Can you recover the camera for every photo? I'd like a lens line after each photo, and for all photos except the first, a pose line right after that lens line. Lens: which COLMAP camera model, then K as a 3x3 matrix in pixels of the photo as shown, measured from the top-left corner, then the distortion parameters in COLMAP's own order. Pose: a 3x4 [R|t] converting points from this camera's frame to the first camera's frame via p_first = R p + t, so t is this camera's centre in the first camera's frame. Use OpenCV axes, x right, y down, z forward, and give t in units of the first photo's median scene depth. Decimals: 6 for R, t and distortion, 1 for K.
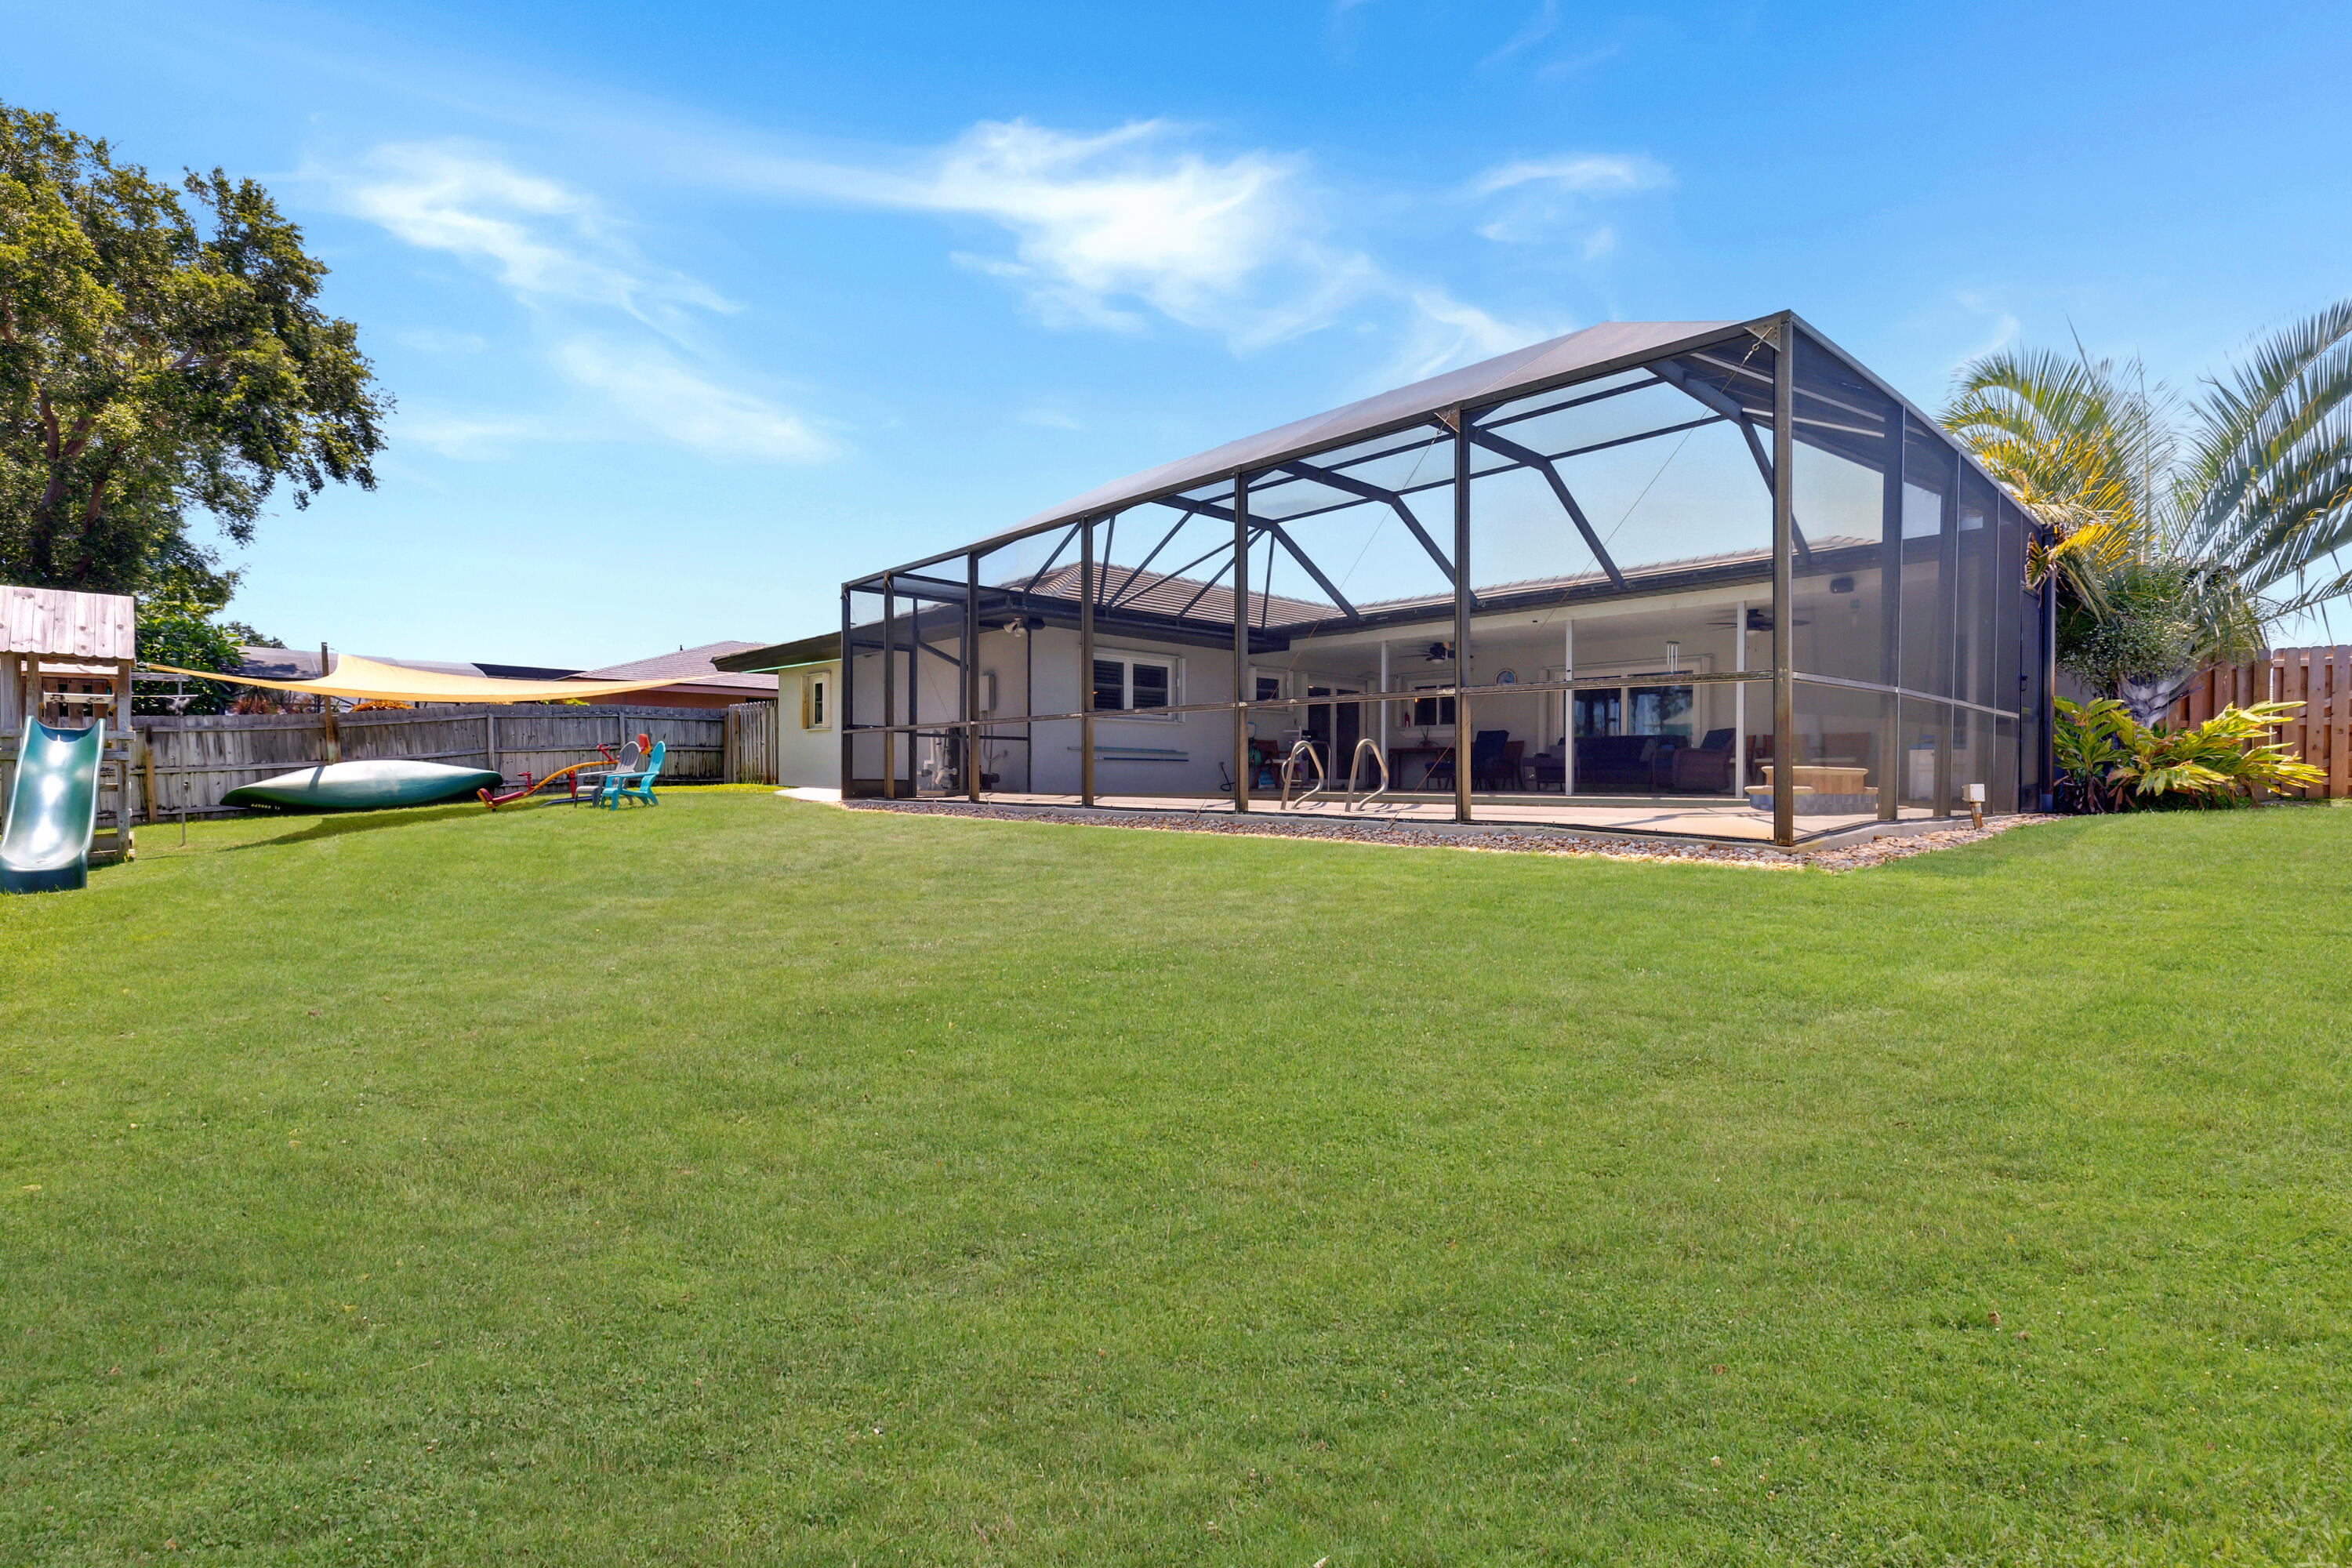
lens RADIAL K [[1067.8, 0, 1135.8], [0, 1067.8, 776.5], [0, 0, 1]] dist [0.000976, 0.000185]
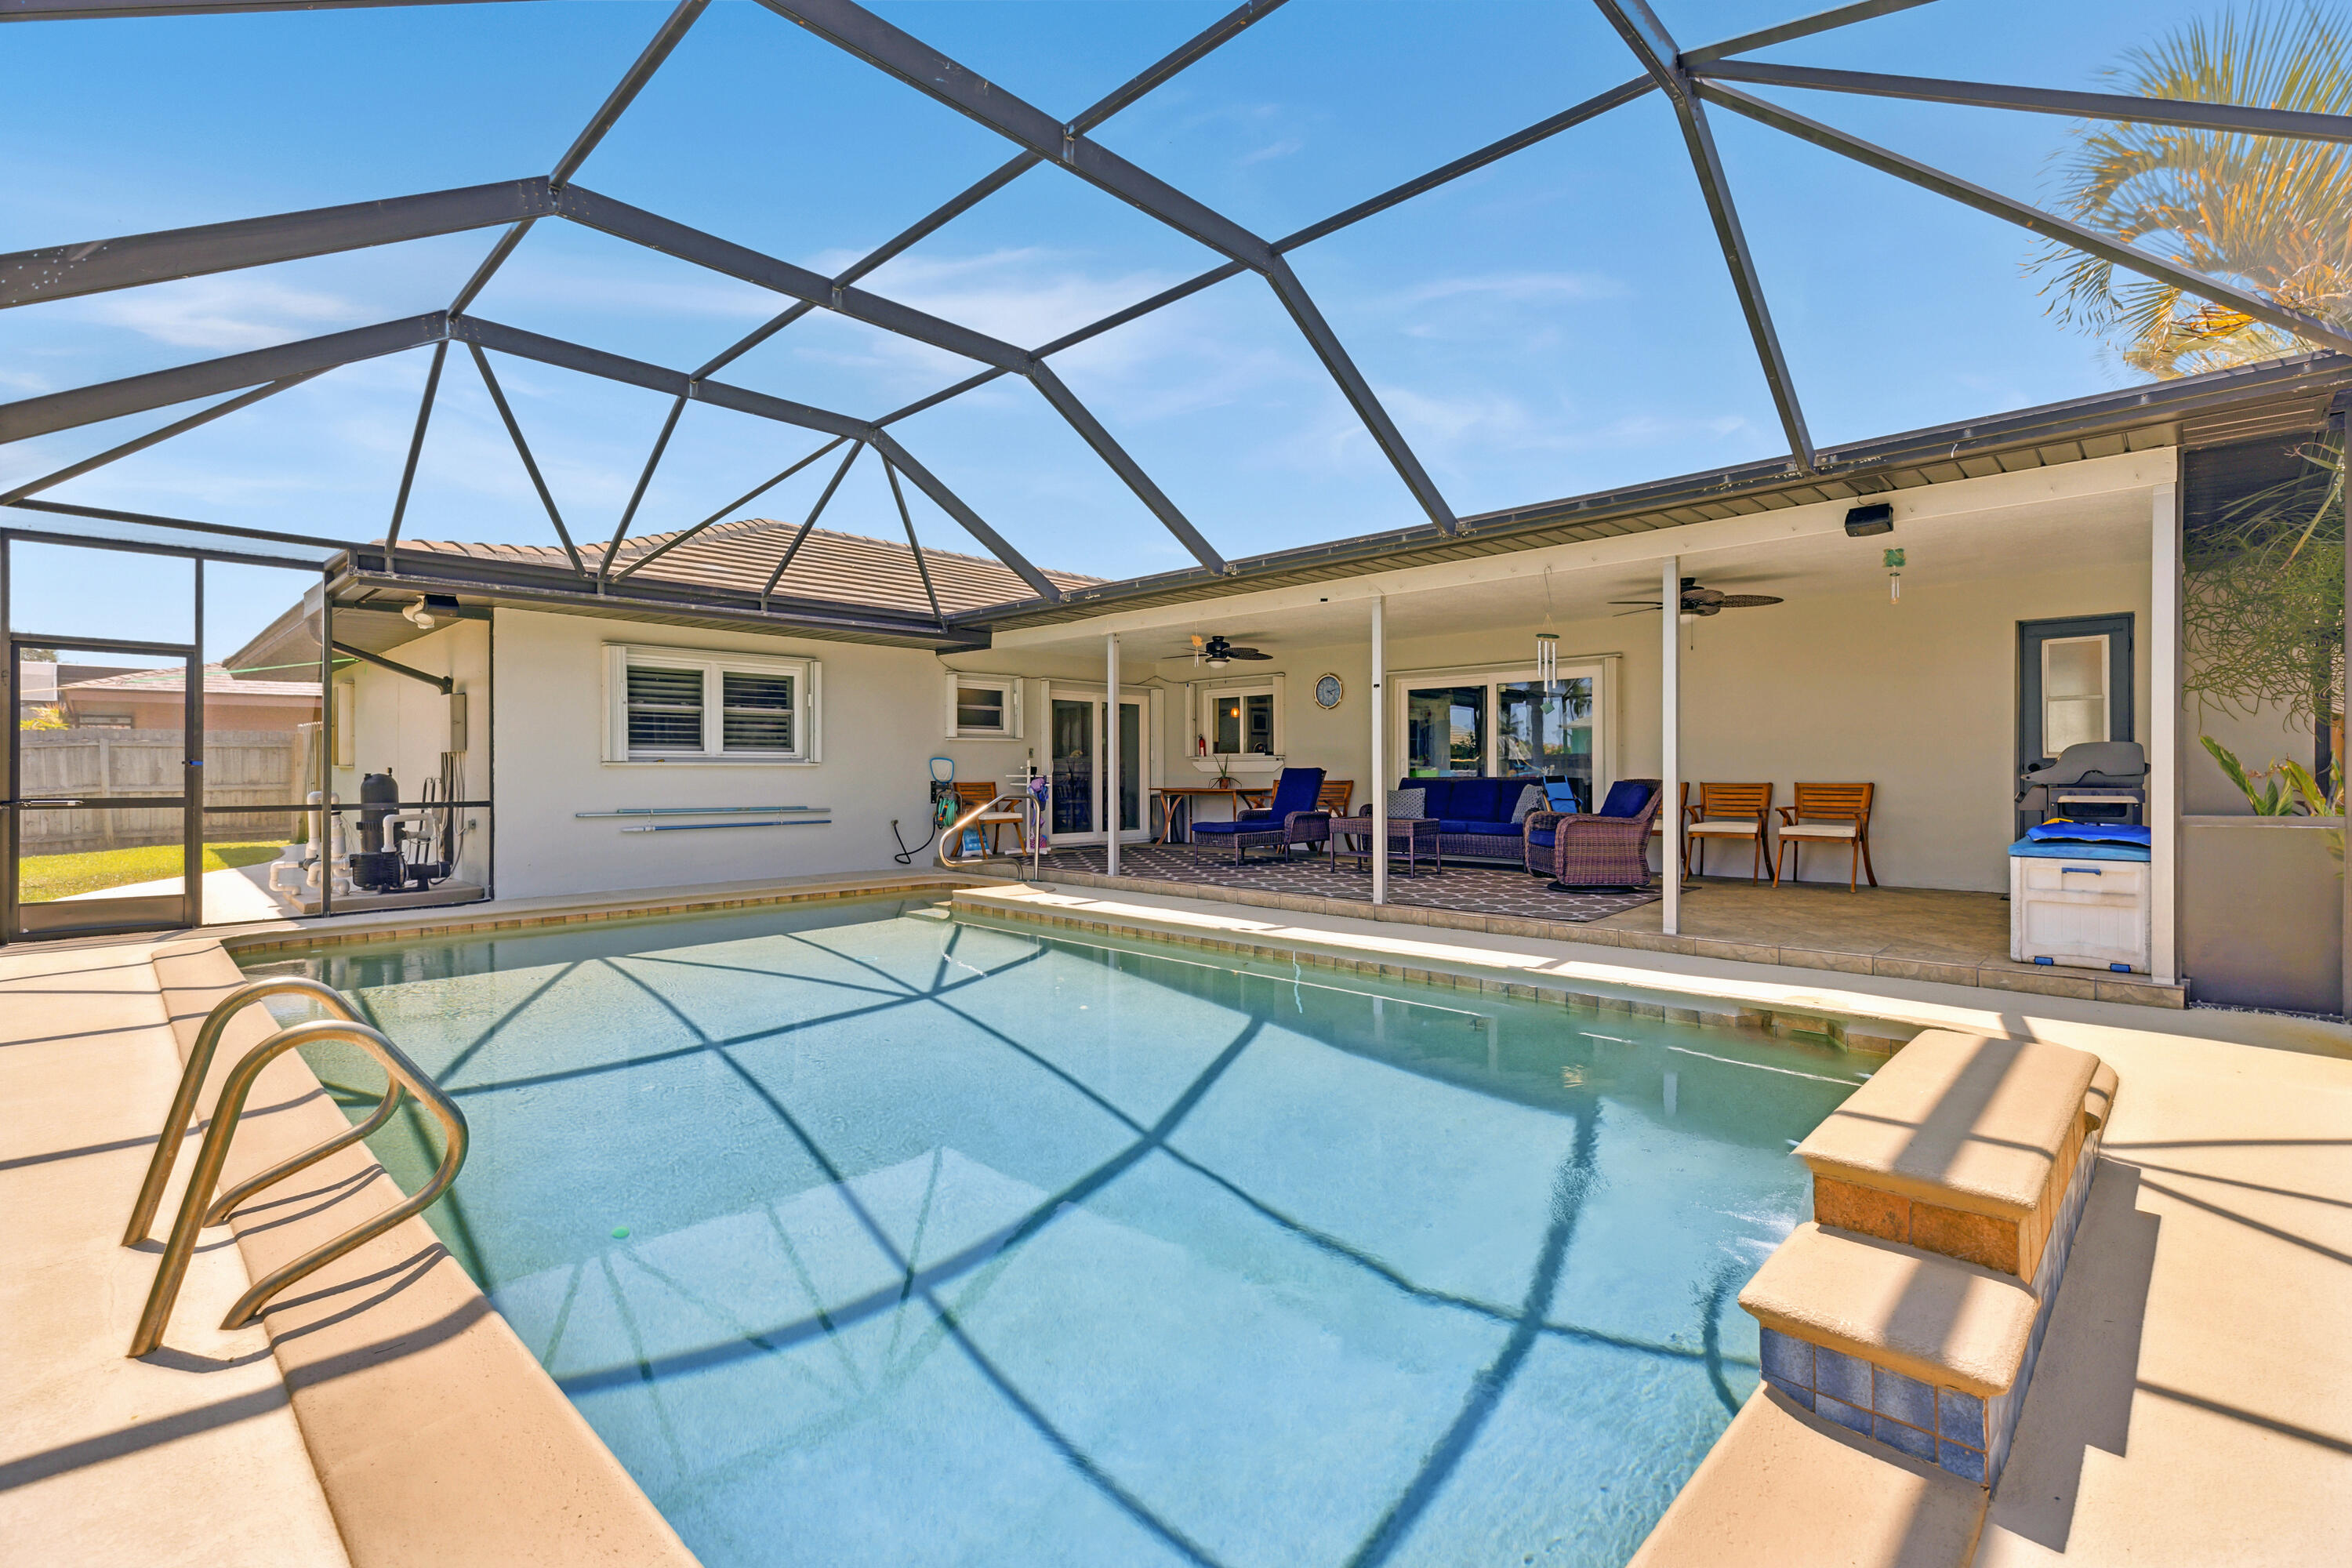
lens RADIAL K [[1067.8, 0, 1135.8], [0, 1067.8, 776.5], [0, 0, 1]] dist [0.000976, 0.000185]
pose [[0.997681, -0.011802, 0.067040, 0.203488], [0.011422, 0.999916, 0.006050, -0.047034], [-0.067105, -0.005271, 0.997732, 0.374958]]
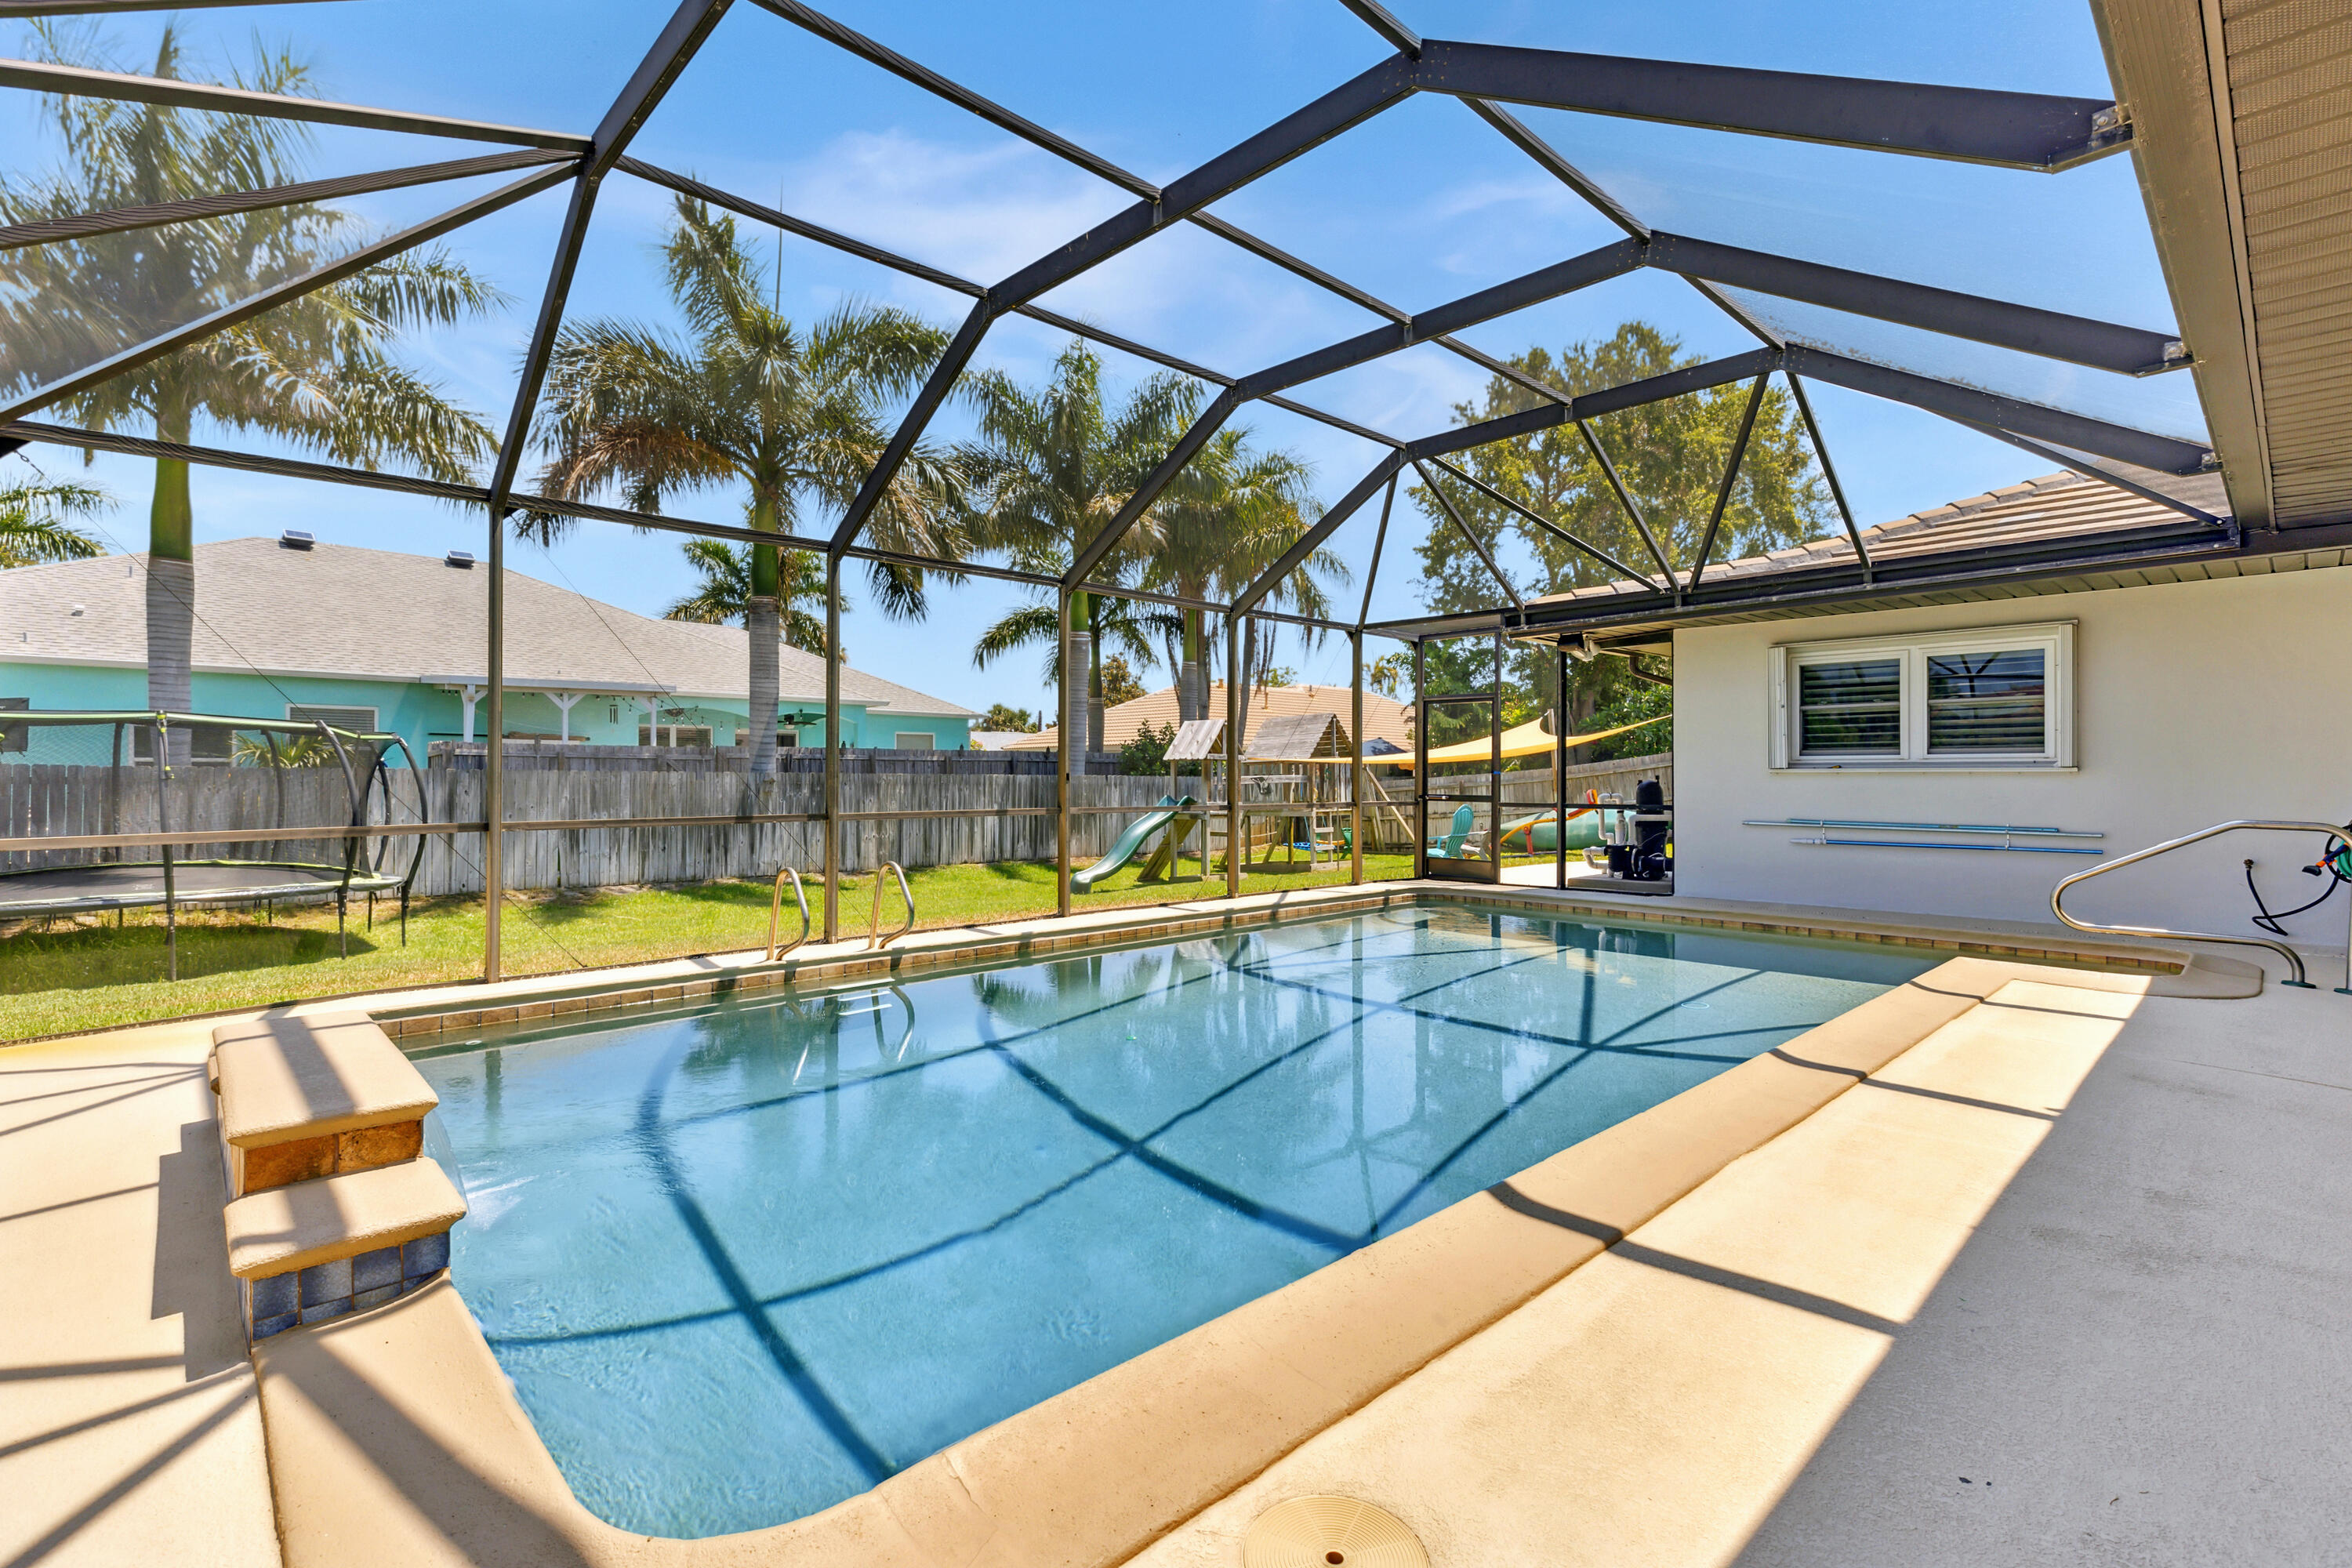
lens RADIAL K [[1060.1, 0, 1182.7], [0, 1060.1, 778.1], [0, 0, 1]] dist [-0.000197, 0.000147]
pose [[0.052198, -0.004927, -0.998625, 0.504187], [0.002431, 0.999985, -0.004807, -0.048097], [0.998634, -0.002176, 0.052209, 0.644077]]
